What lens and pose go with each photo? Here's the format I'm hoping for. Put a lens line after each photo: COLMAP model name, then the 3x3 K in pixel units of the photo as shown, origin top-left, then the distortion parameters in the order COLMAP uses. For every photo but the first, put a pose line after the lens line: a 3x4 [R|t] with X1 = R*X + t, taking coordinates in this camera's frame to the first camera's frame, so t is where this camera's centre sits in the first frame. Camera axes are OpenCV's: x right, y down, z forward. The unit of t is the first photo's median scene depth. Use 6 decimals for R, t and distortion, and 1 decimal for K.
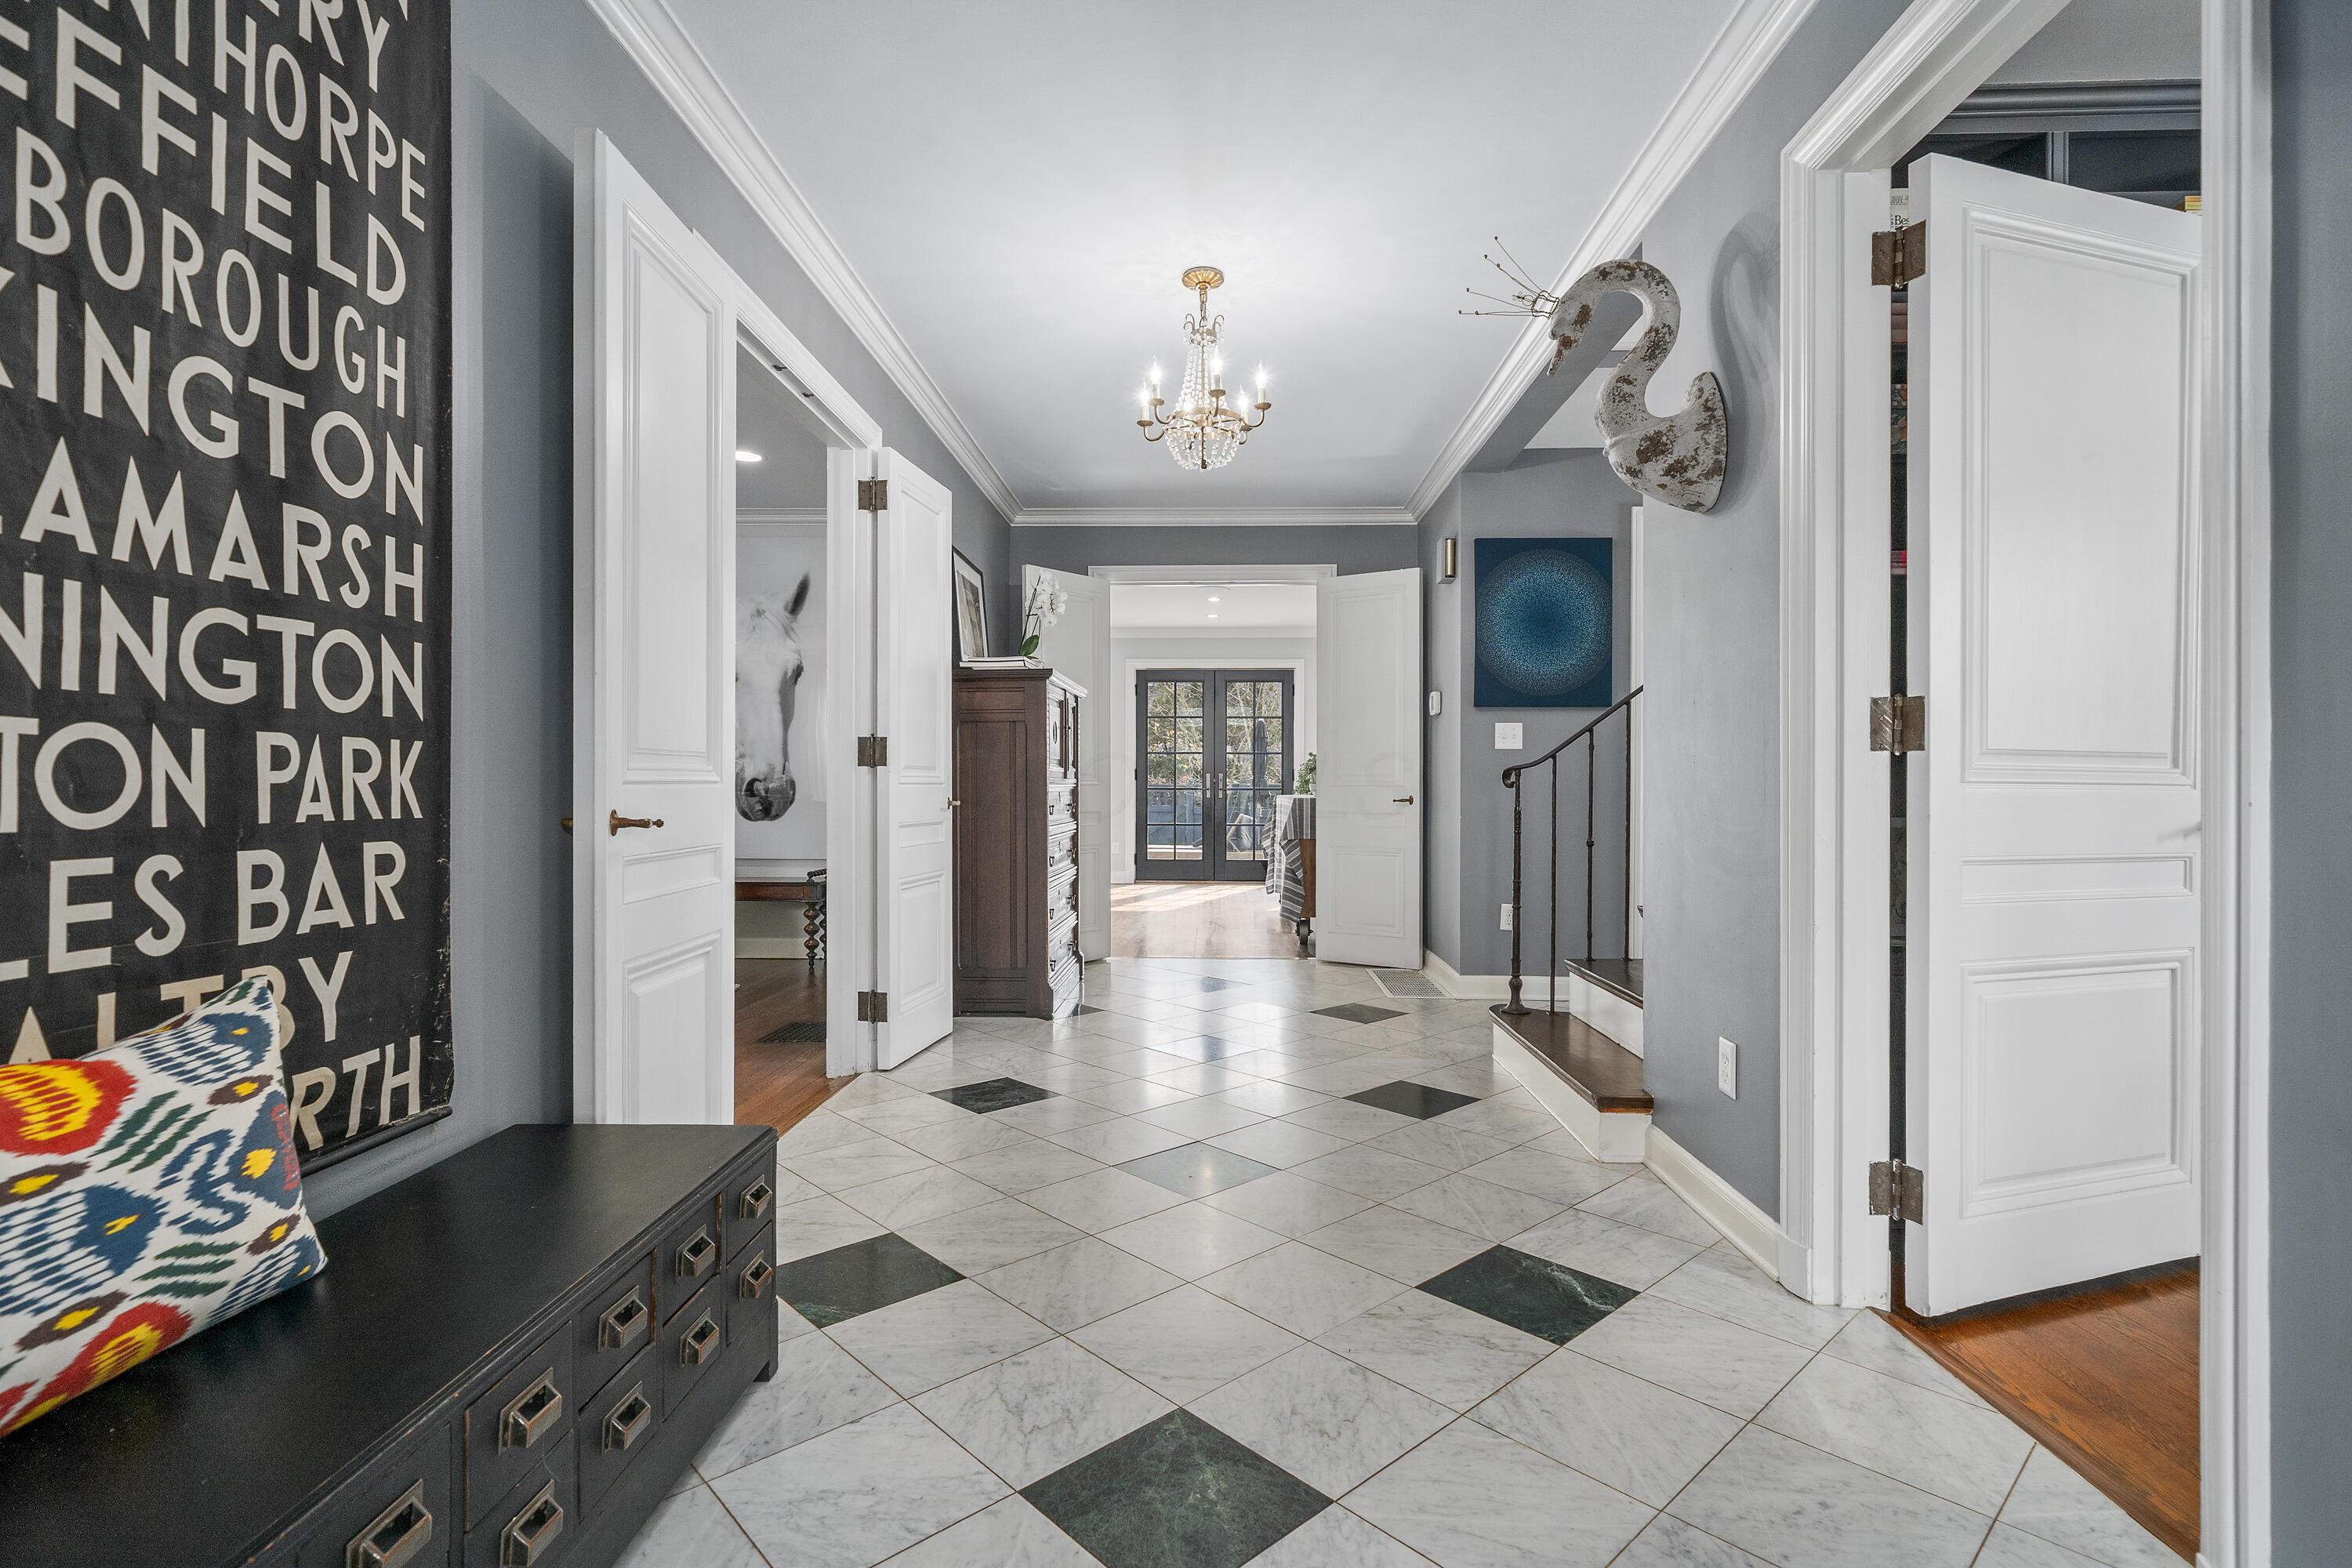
lens RADIAL K [[1075.1, 0, 1178.7], [0, 1075.1, 781.0], [0, 0, 1]] dist [0.000292, 0.000013]
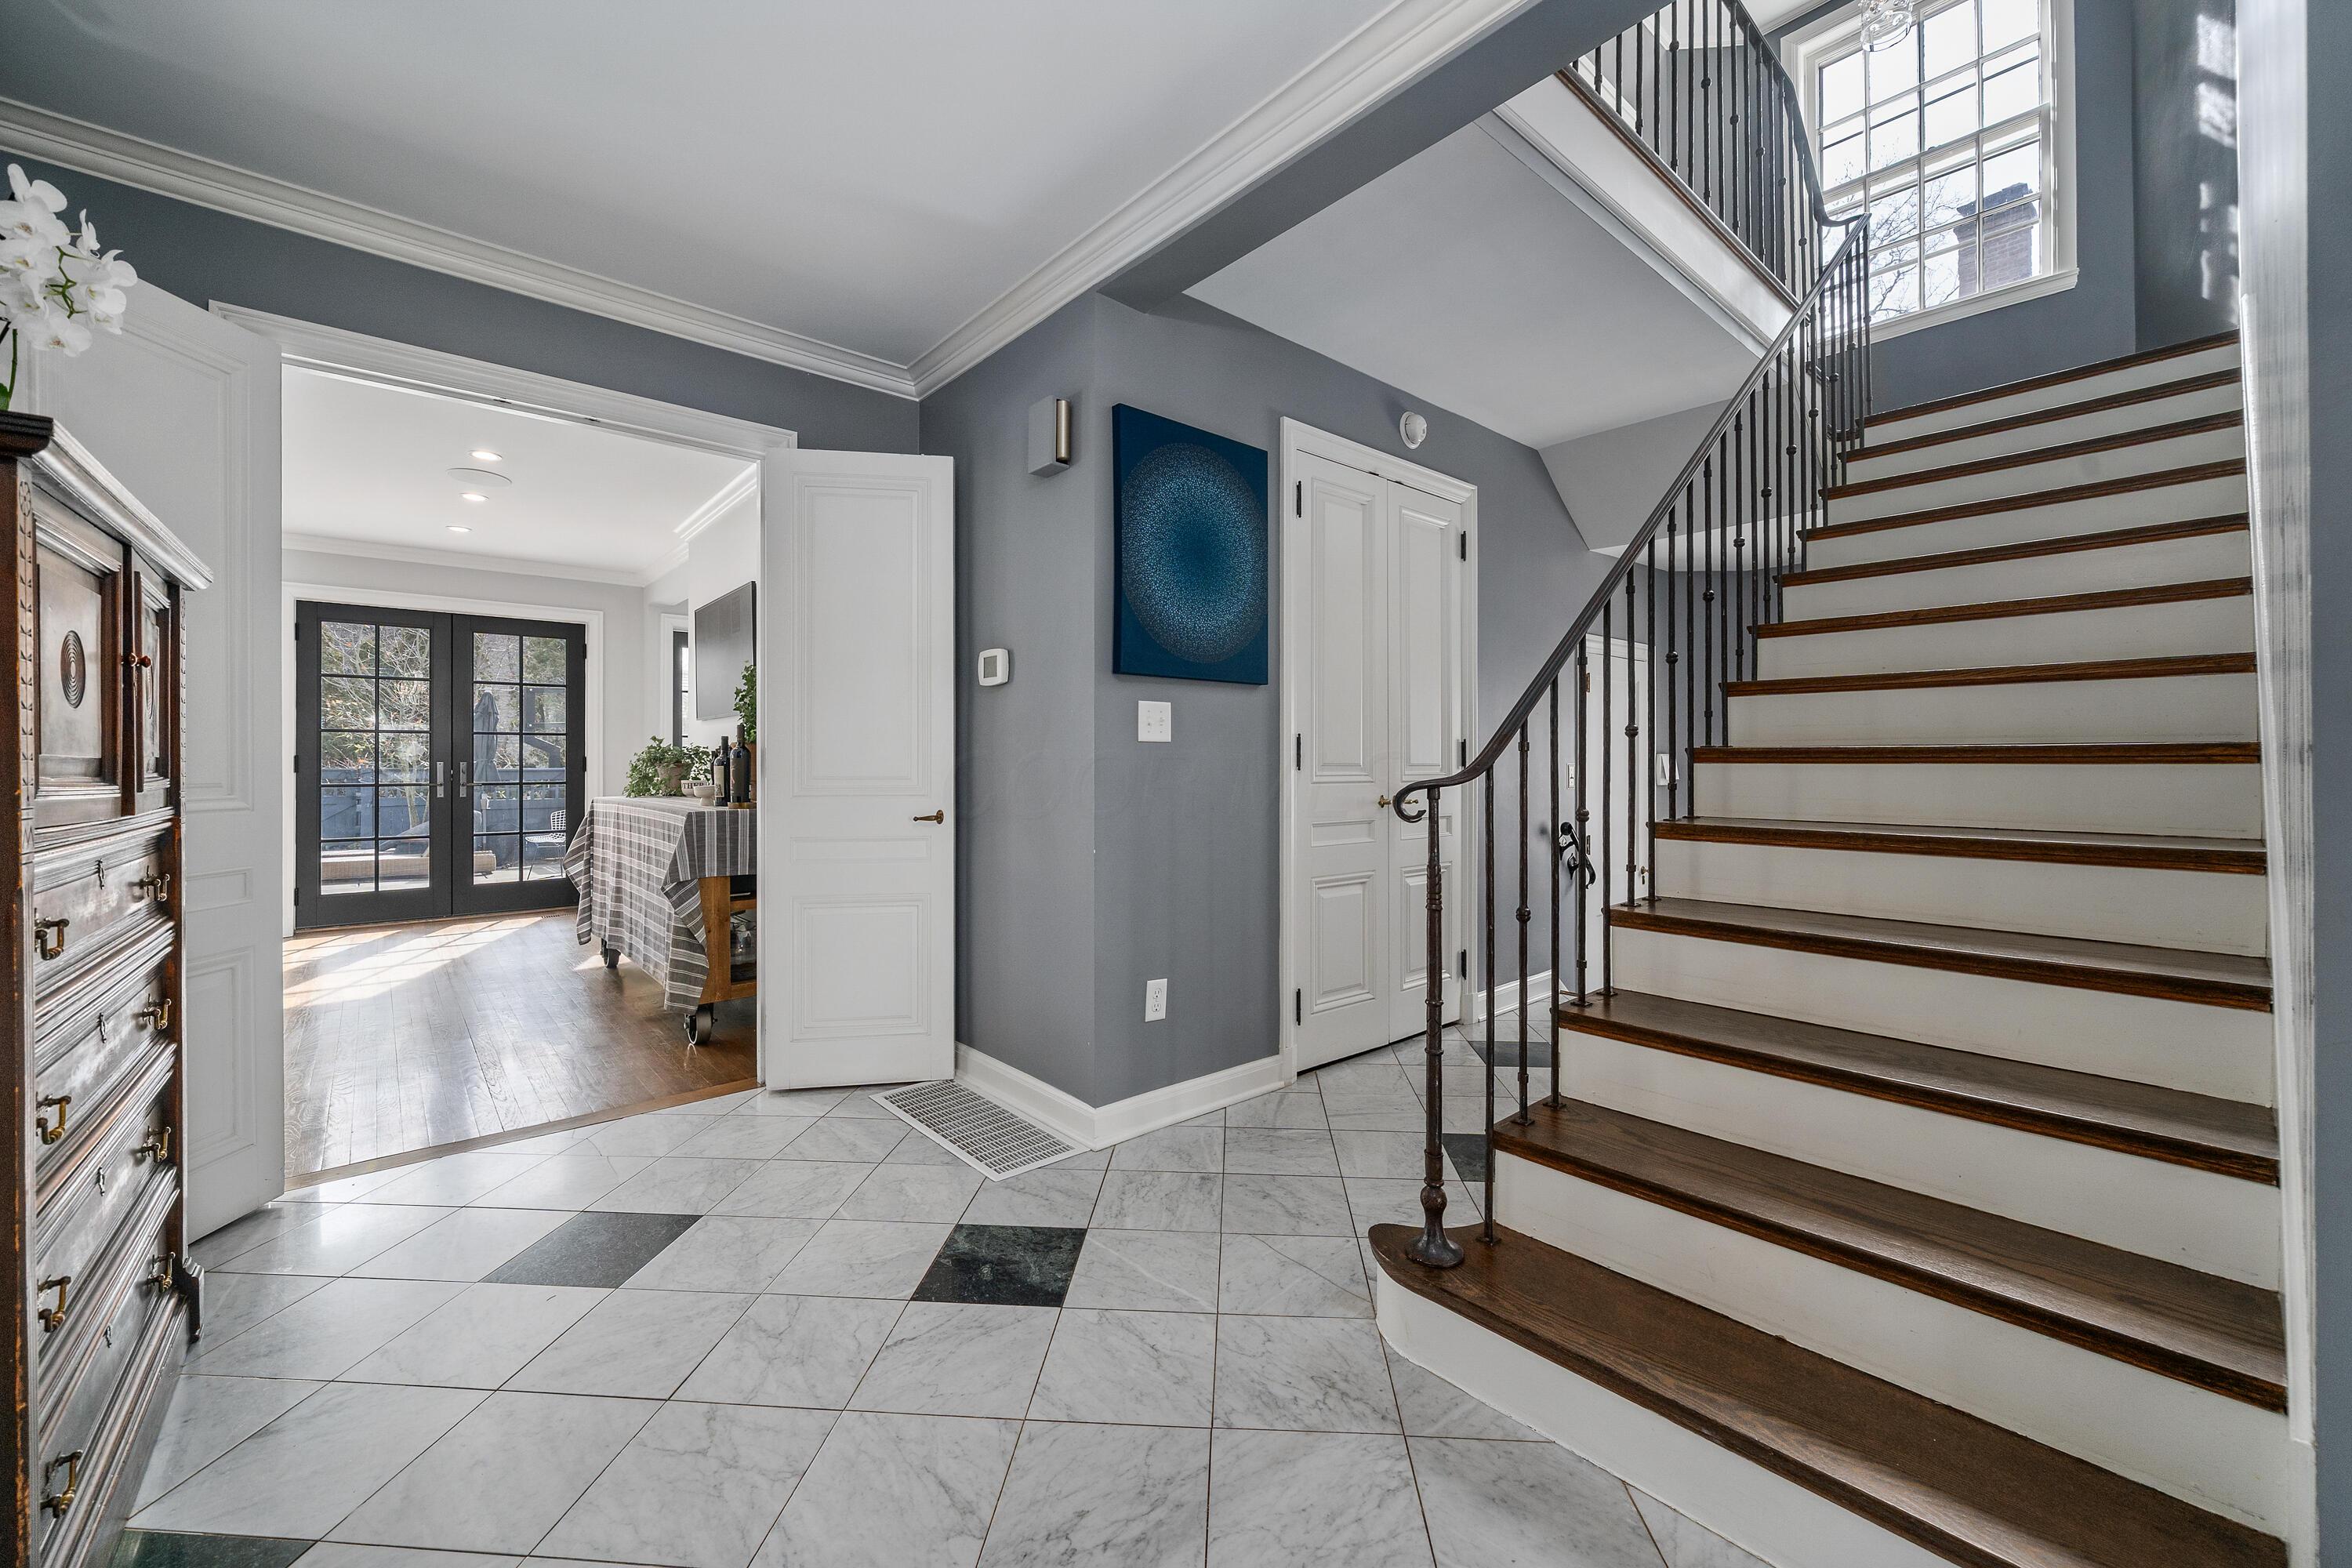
lens RADIAL K [[884.3, 0, 1144.8], [0, 884.3, 754.2], [0, 0, 1]] dist [-0.004068, 0.000052]
pose [[0.730161, 0.001209, 0.683274, -0.056739], [0.002300, 0.999988, -0.004227, -0.017468], [-0.683272, 0.004658, 0.730149, 0.544625]]
